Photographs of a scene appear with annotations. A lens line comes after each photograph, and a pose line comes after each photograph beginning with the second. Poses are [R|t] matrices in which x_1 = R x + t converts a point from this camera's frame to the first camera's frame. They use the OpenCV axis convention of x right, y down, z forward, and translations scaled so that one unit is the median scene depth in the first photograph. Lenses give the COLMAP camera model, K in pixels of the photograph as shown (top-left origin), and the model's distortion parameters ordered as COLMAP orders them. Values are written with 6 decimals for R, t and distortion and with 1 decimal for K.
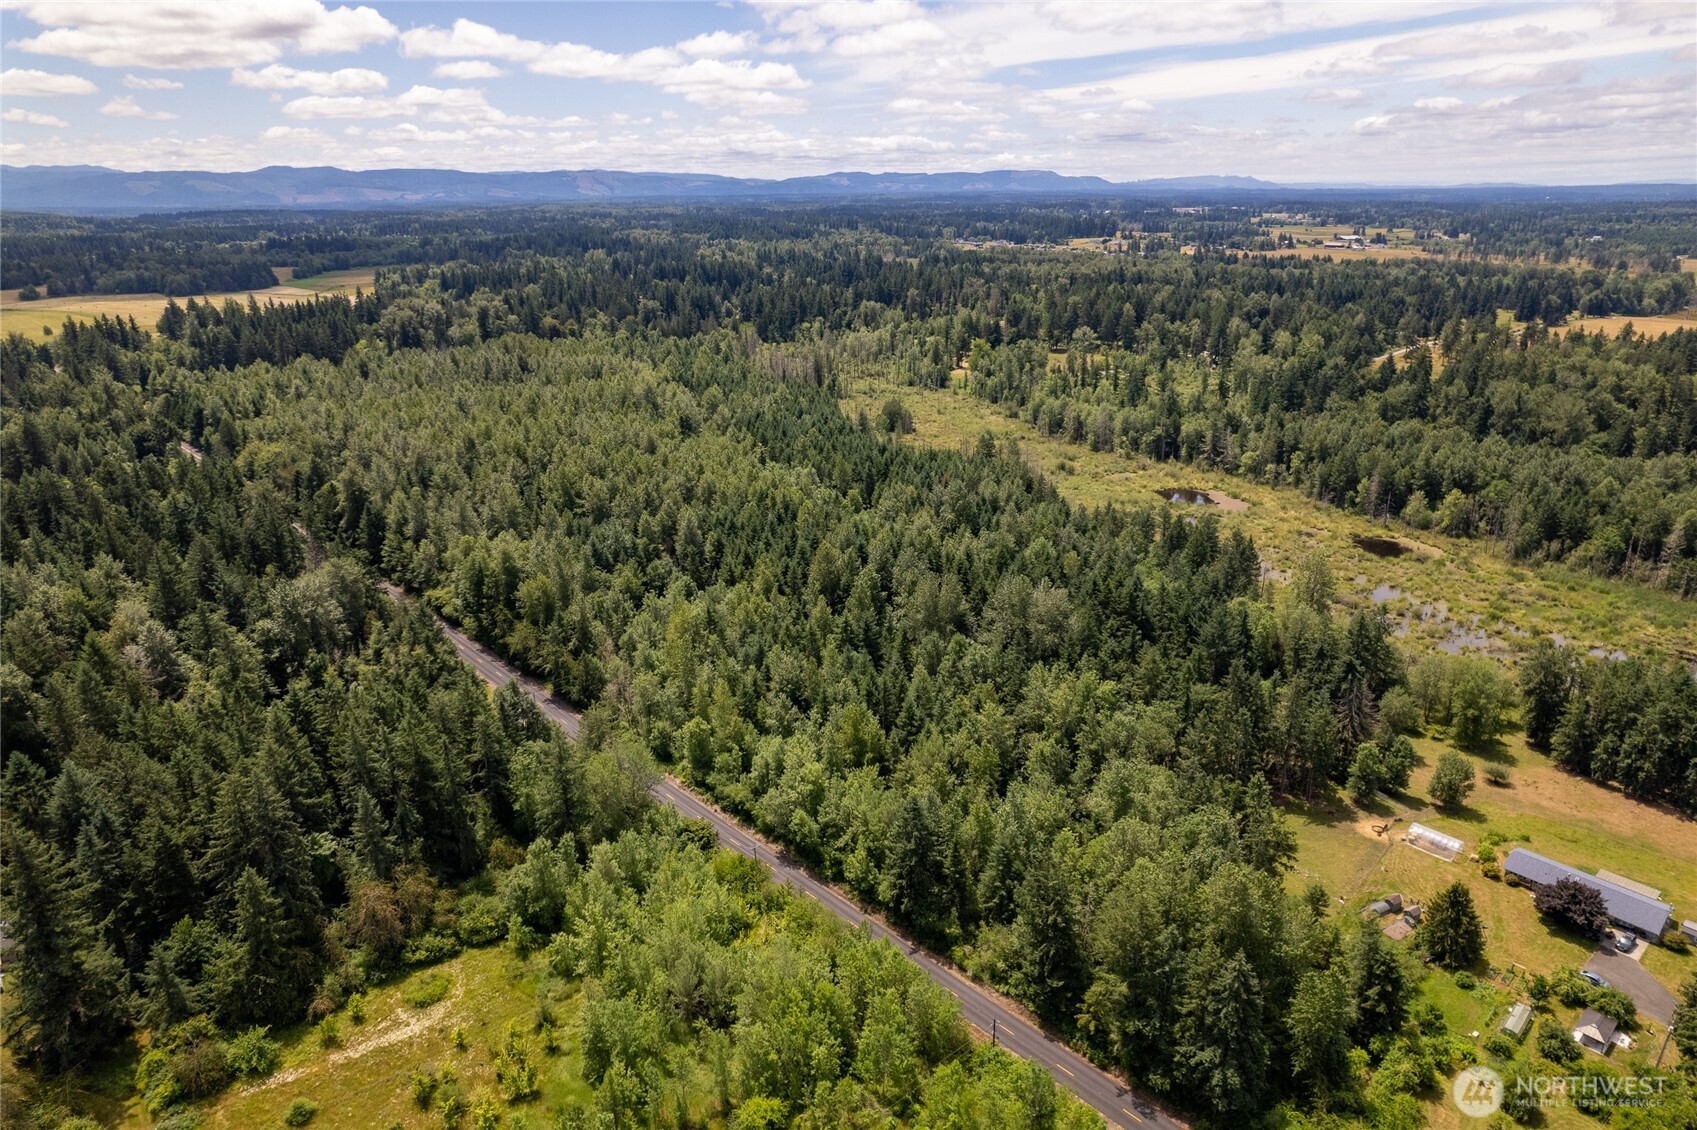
lens RADIAL K [[1087.1, 0, 853.7], [0, 1087.1, 575.8], [0, 0, 1]] dist [-0.081258, 0.075065]
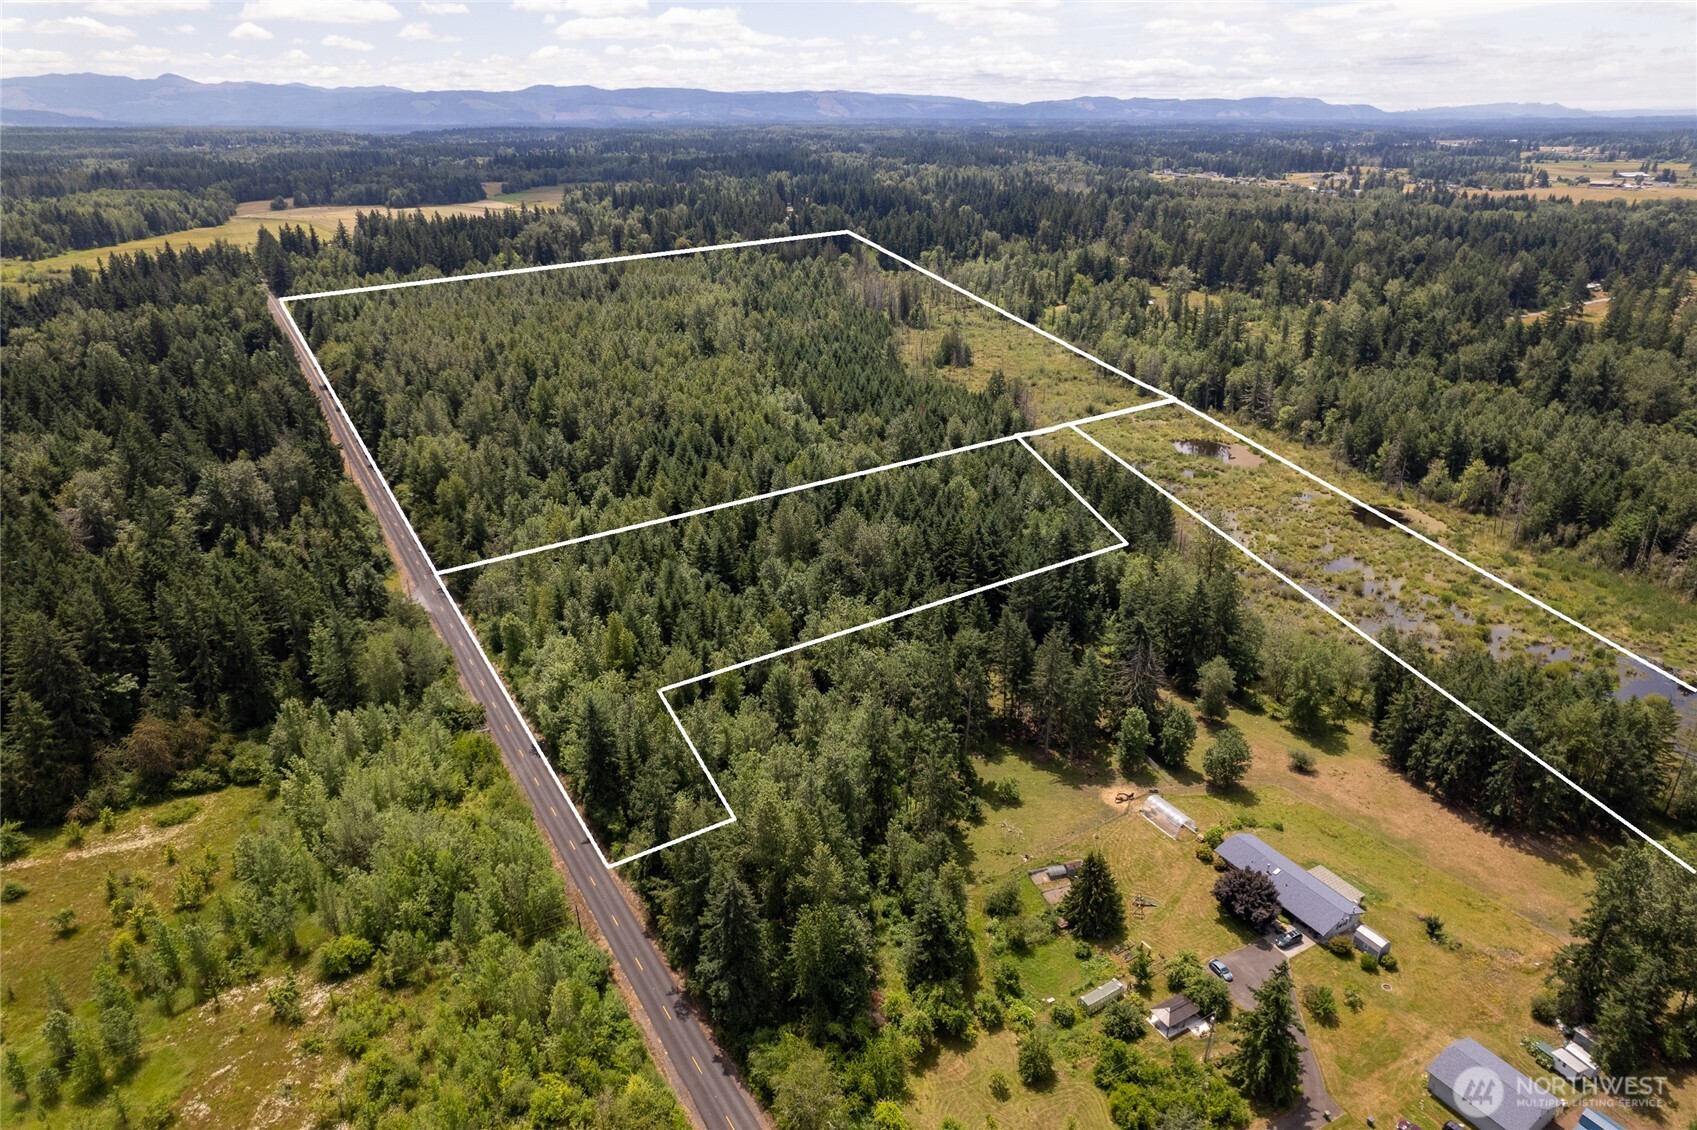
lens RADIAL K [[1087.1, 0, 853.7], [0, 1087.1, 575.8], [0, 0, 1]] dist [-0.081258, 0.075065]
pose [[0.977170, 0.090448, -0.192245, 0.217496], [-0.078276, 0.994470, 0.070010, -0.004954], [0.197515, -0.053364, 0.978846, 0.006838]]
